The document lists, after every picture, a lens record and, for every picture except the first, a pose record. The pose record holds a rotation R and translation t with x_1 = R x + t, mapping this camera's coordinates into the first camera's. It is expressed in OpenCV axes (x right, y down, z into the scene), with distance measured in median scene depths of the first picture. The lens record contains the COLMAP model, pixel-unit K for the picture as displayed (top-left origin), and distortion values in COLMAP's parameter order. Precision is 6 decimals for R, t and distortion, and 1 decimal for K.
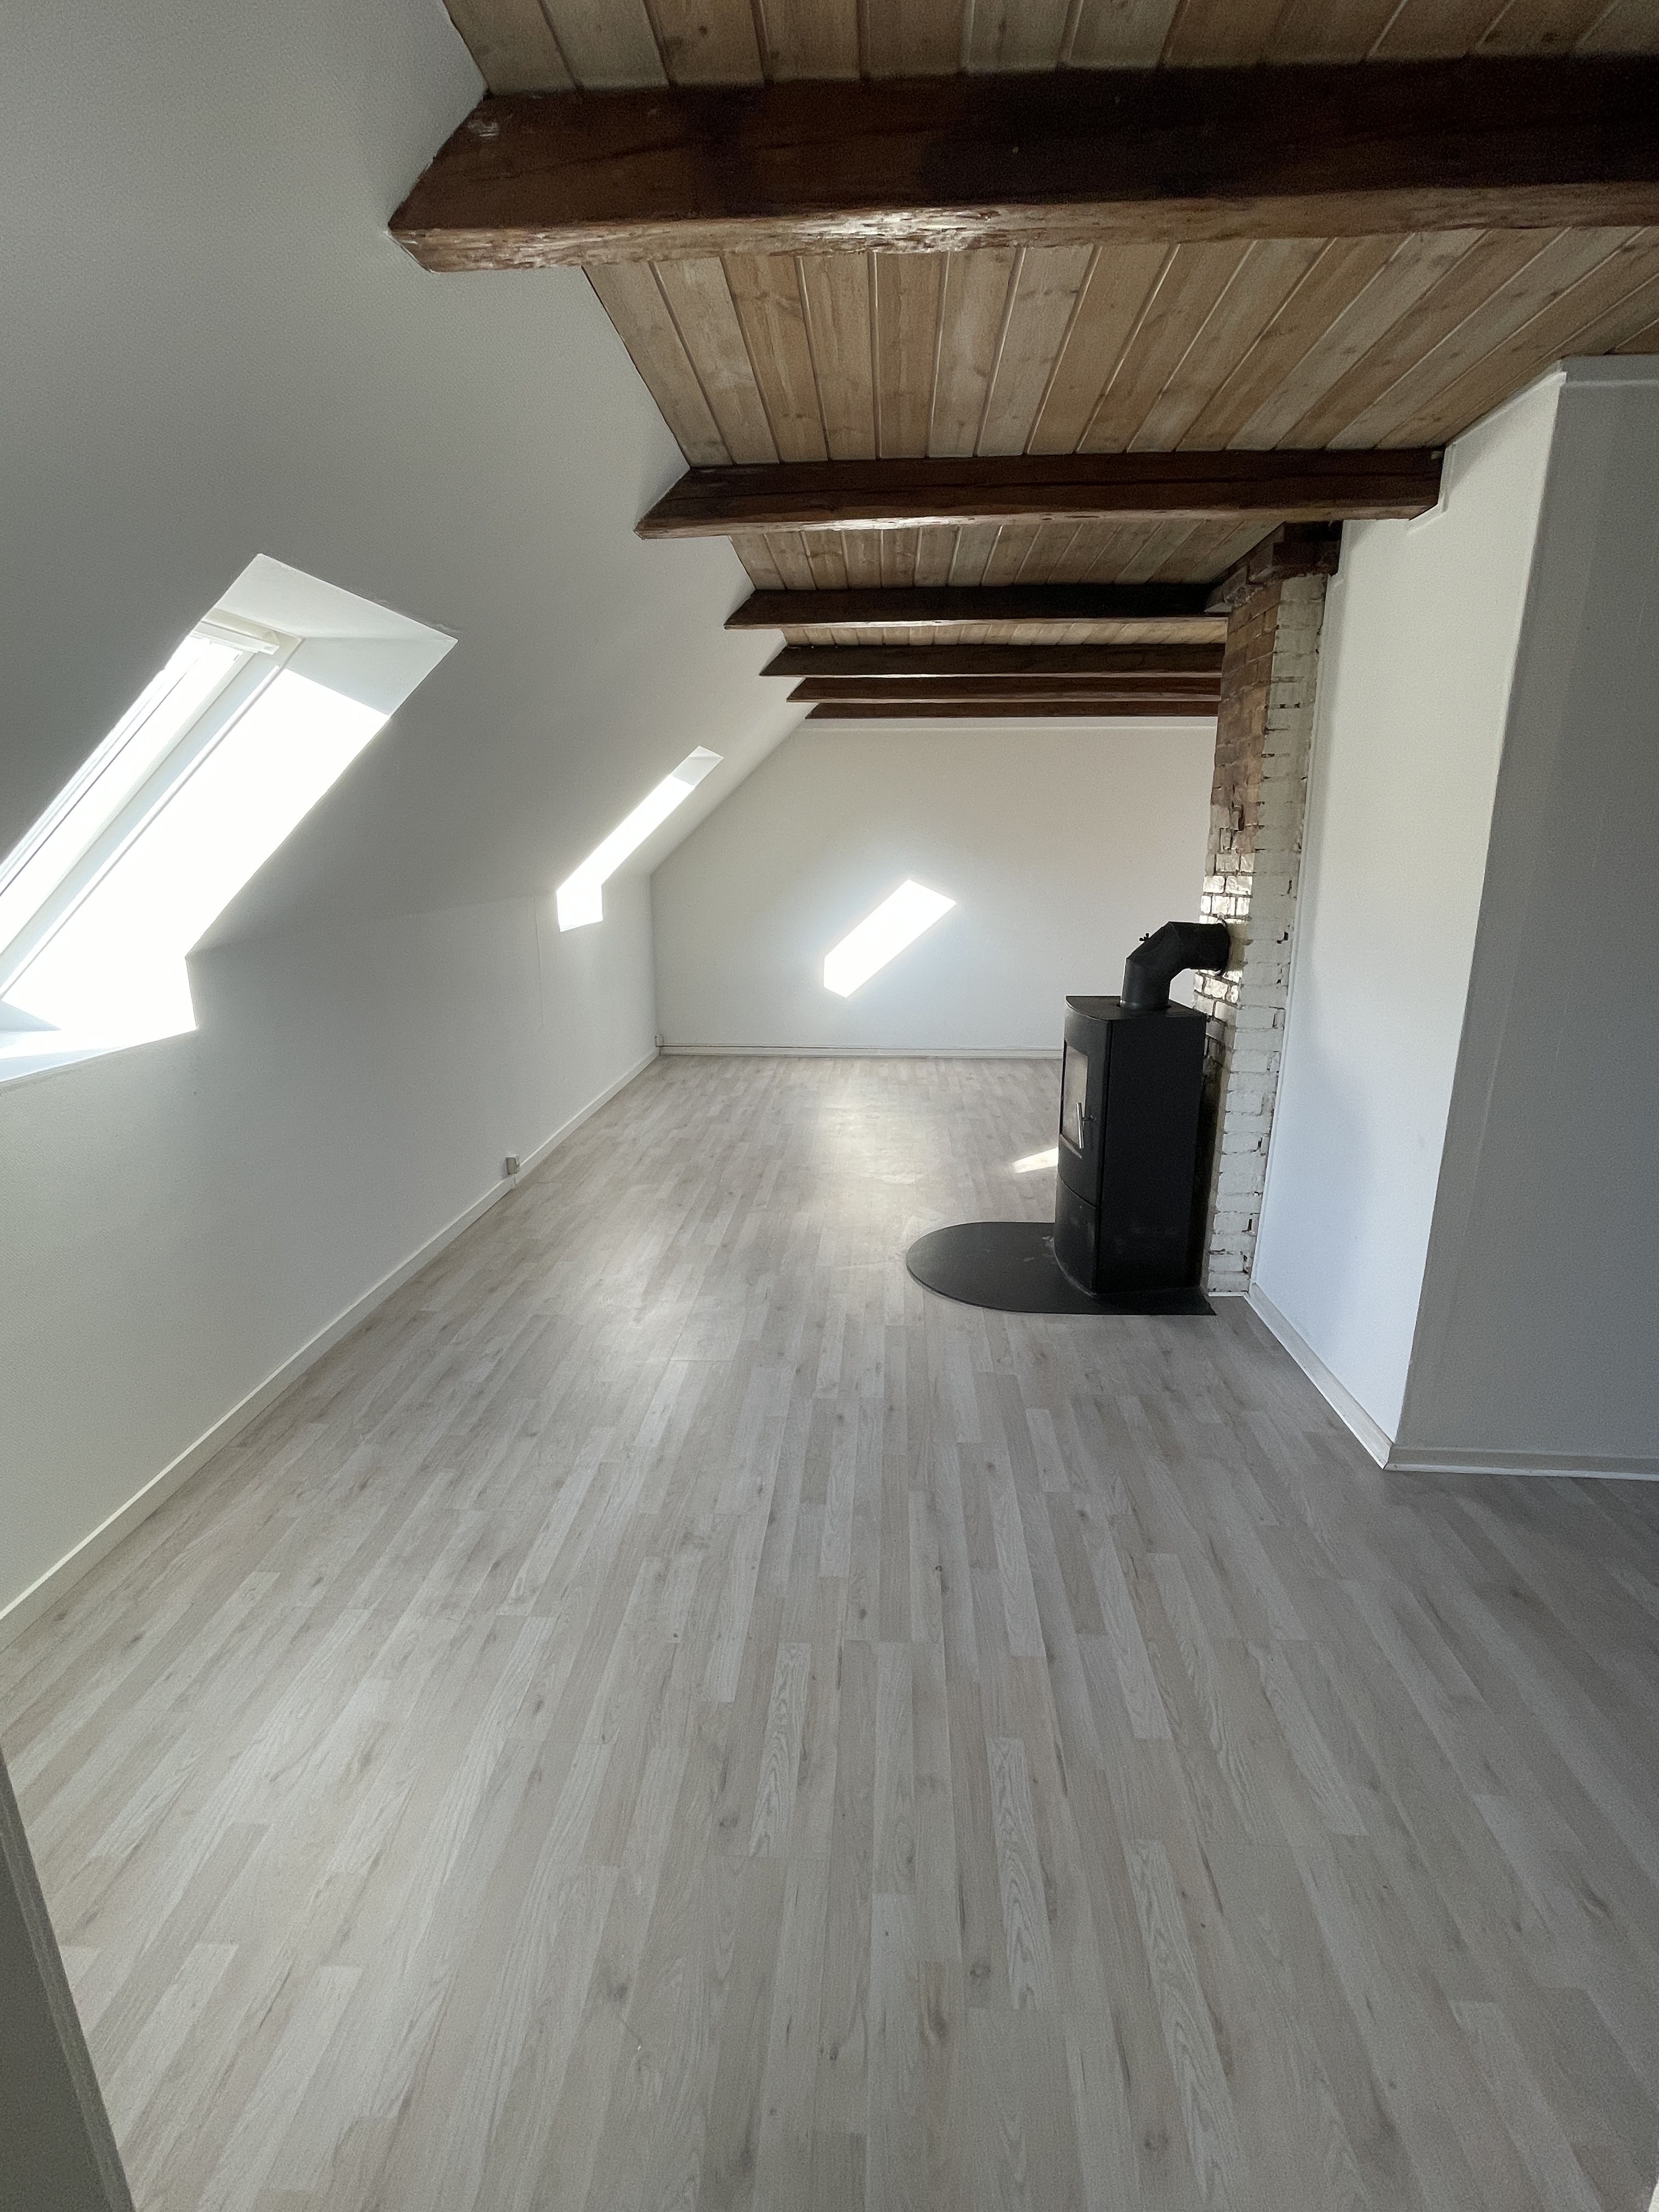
lens RADIAL K [[1005.8, 0, 829.5], [0, 1005.8, 1106.0], [0, 0, 1]] dist [-0.003860, 0.000485]
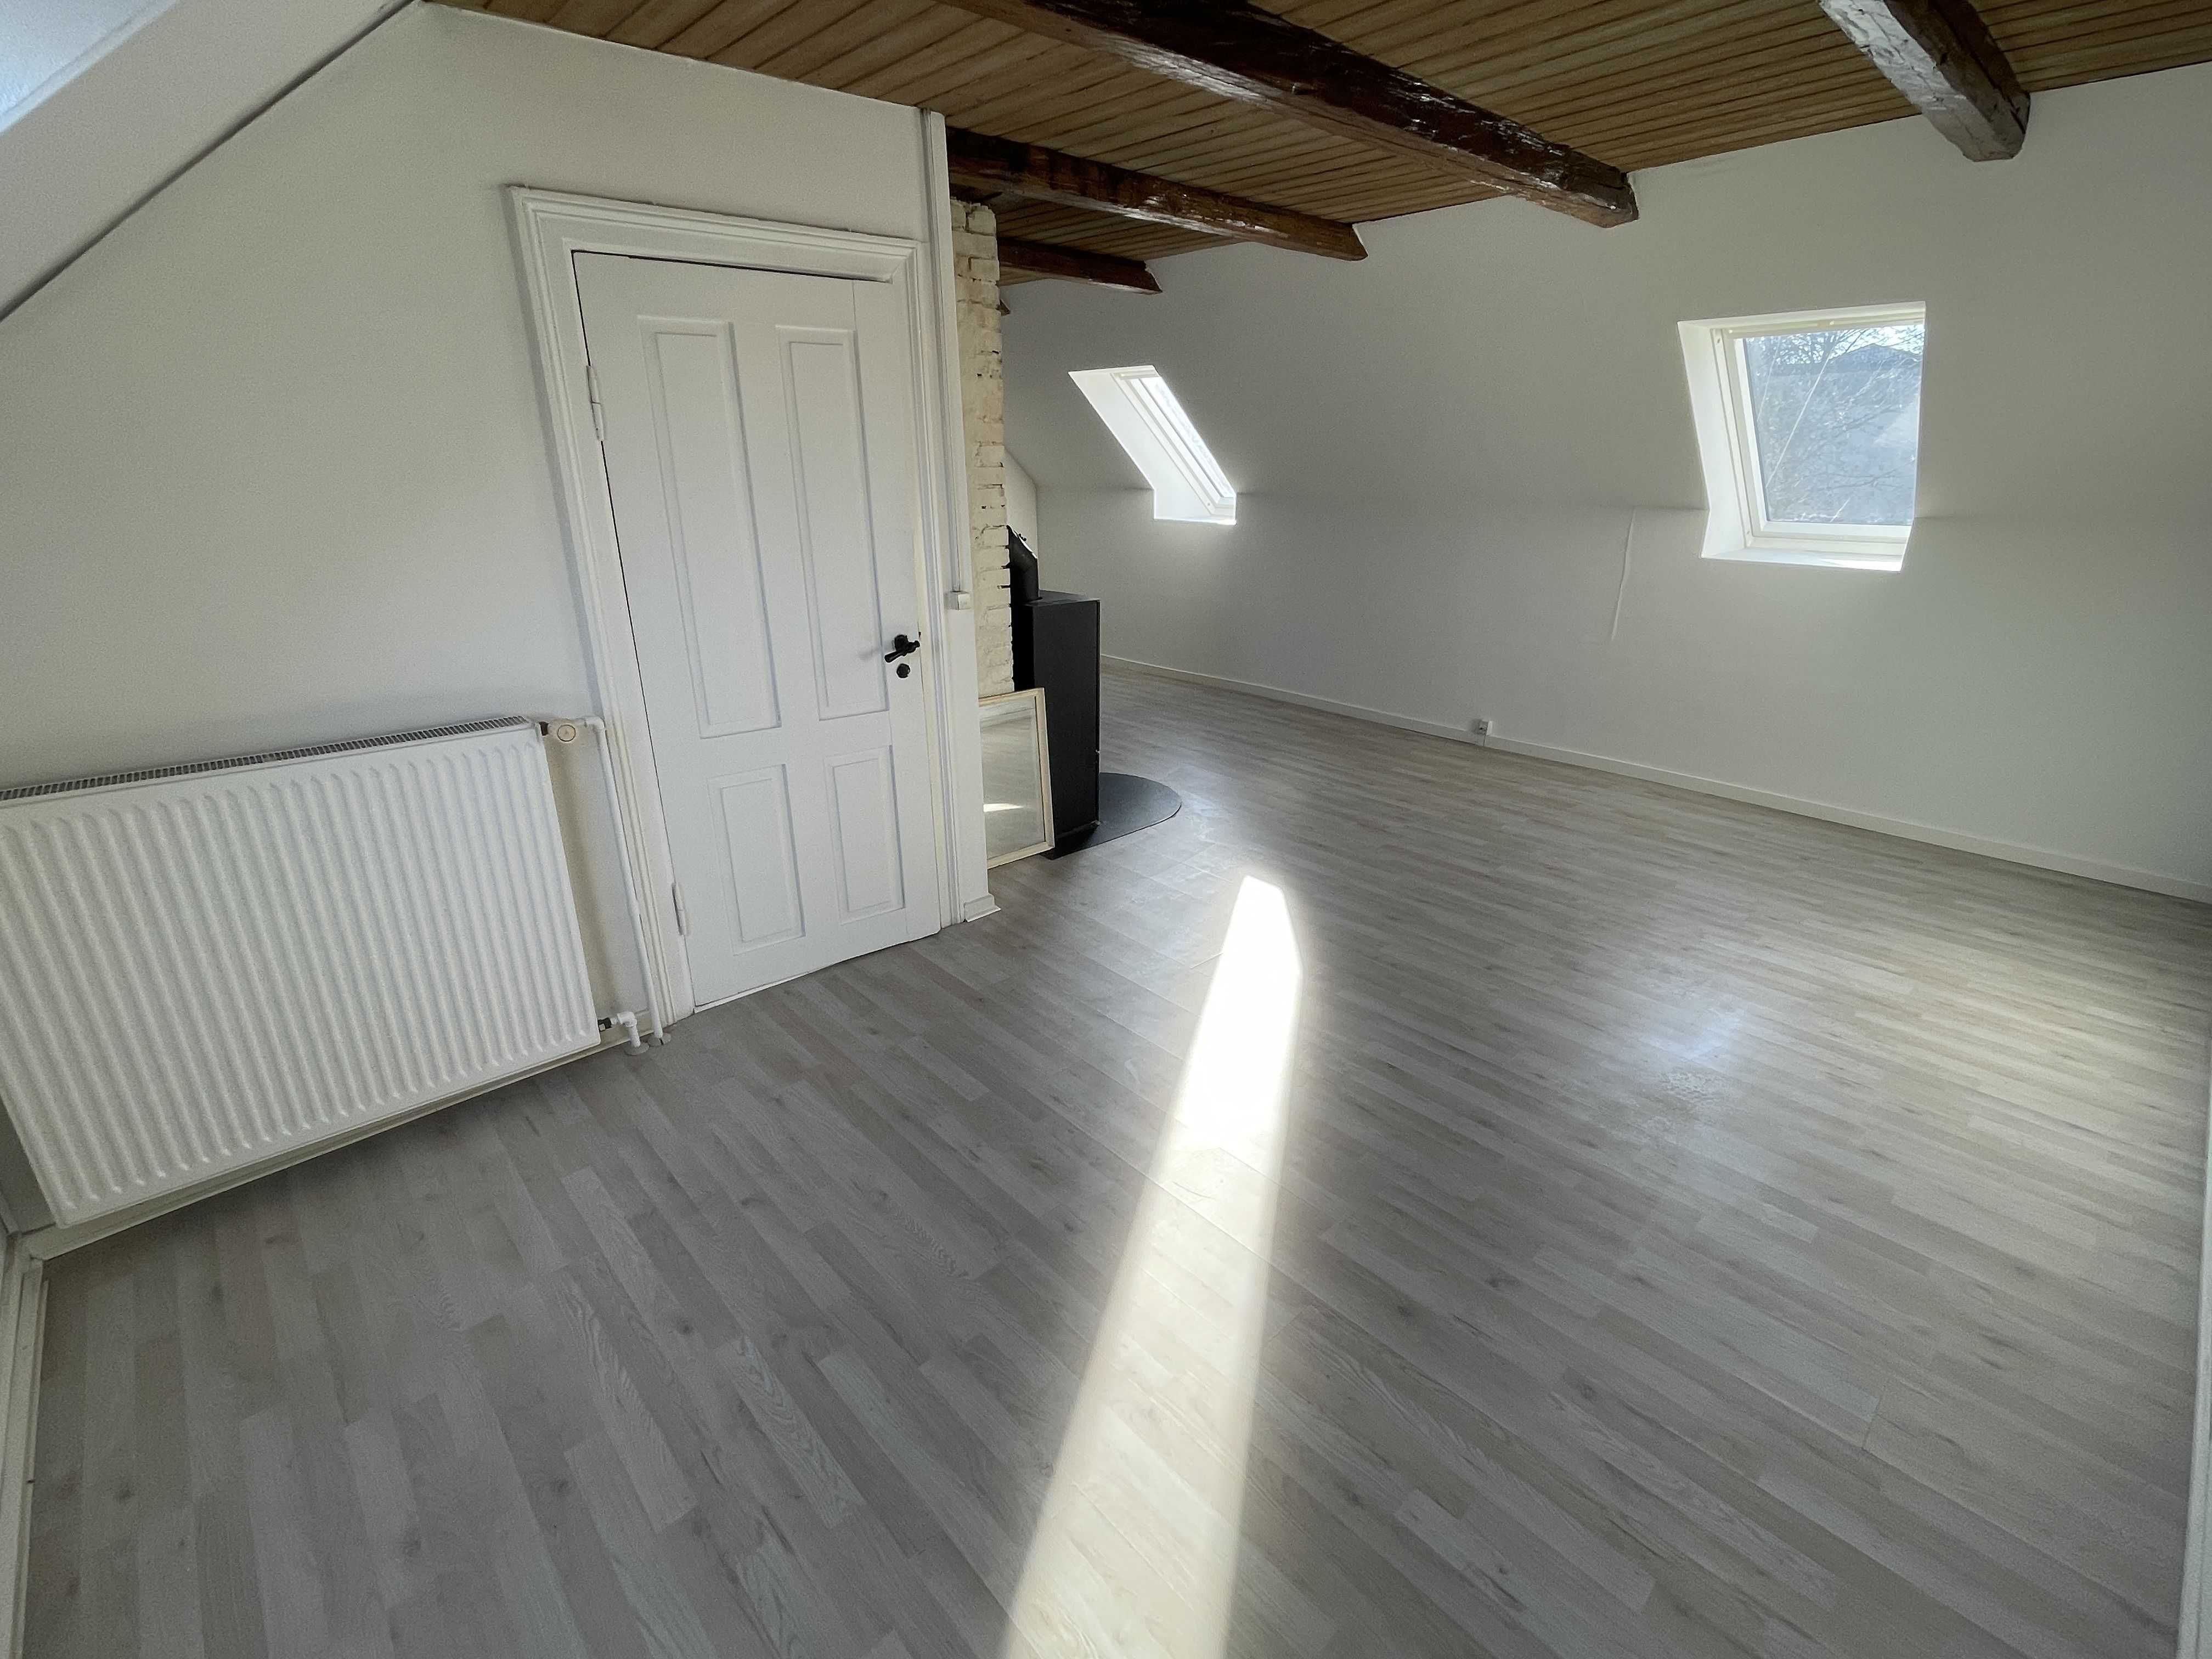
lens RADIAL K [[1005.8, 0, 1104.8], [0, 1005.8, 812.3], [0, 0, 1]] dist [-0.003860, 0.000485]
pose [[-0.686662, 0.250101, -0.682601, 1.134813], [-0.185066, 0.847887, 0.496828, -0.499967], [0.703026, 0.467480, -0.535927, 1.864673]]
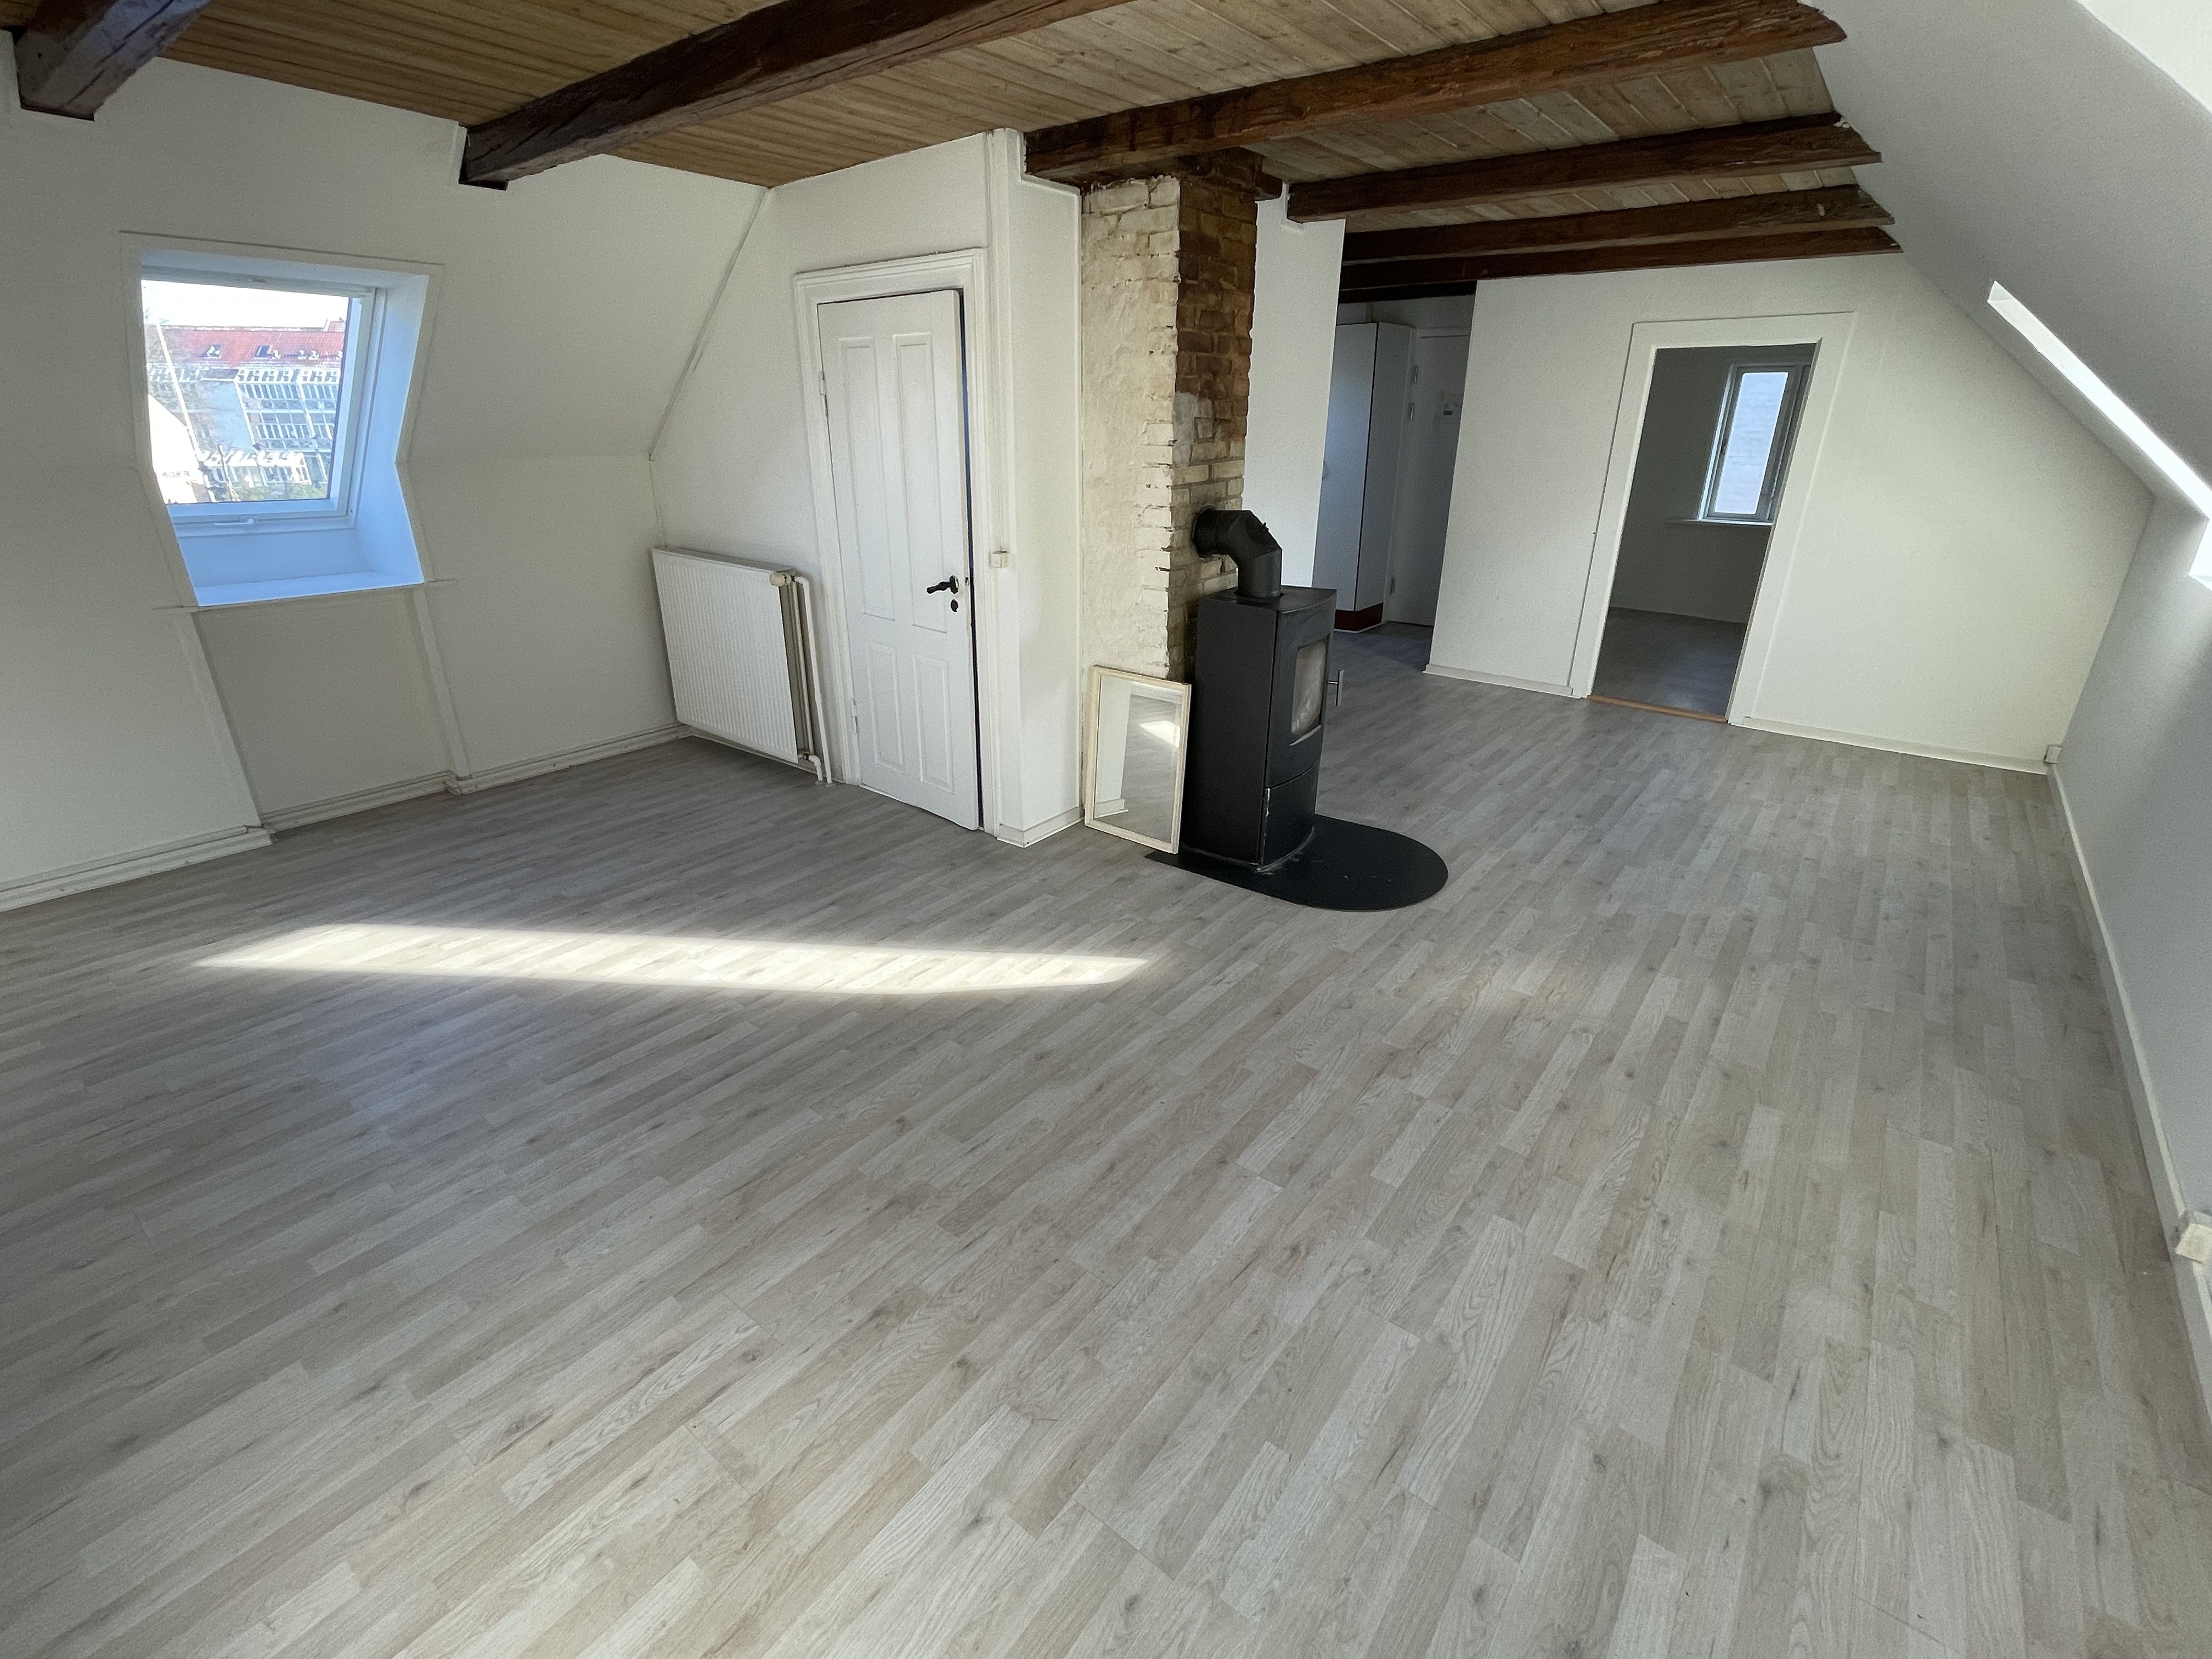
lens RADIAL K [[1005.8, 0, 1104.8], [0, 1005.8, 812.3], [0, 0, 1]] dist [-0.003860, 0.000485]
pose [[-0.825846, -0.209327, 0.523604, -0.159504], [0.140206, 0.823163, 0.550223, -0.528198], [-0.546188, 0.527811, -0.650457, 1.950961]]
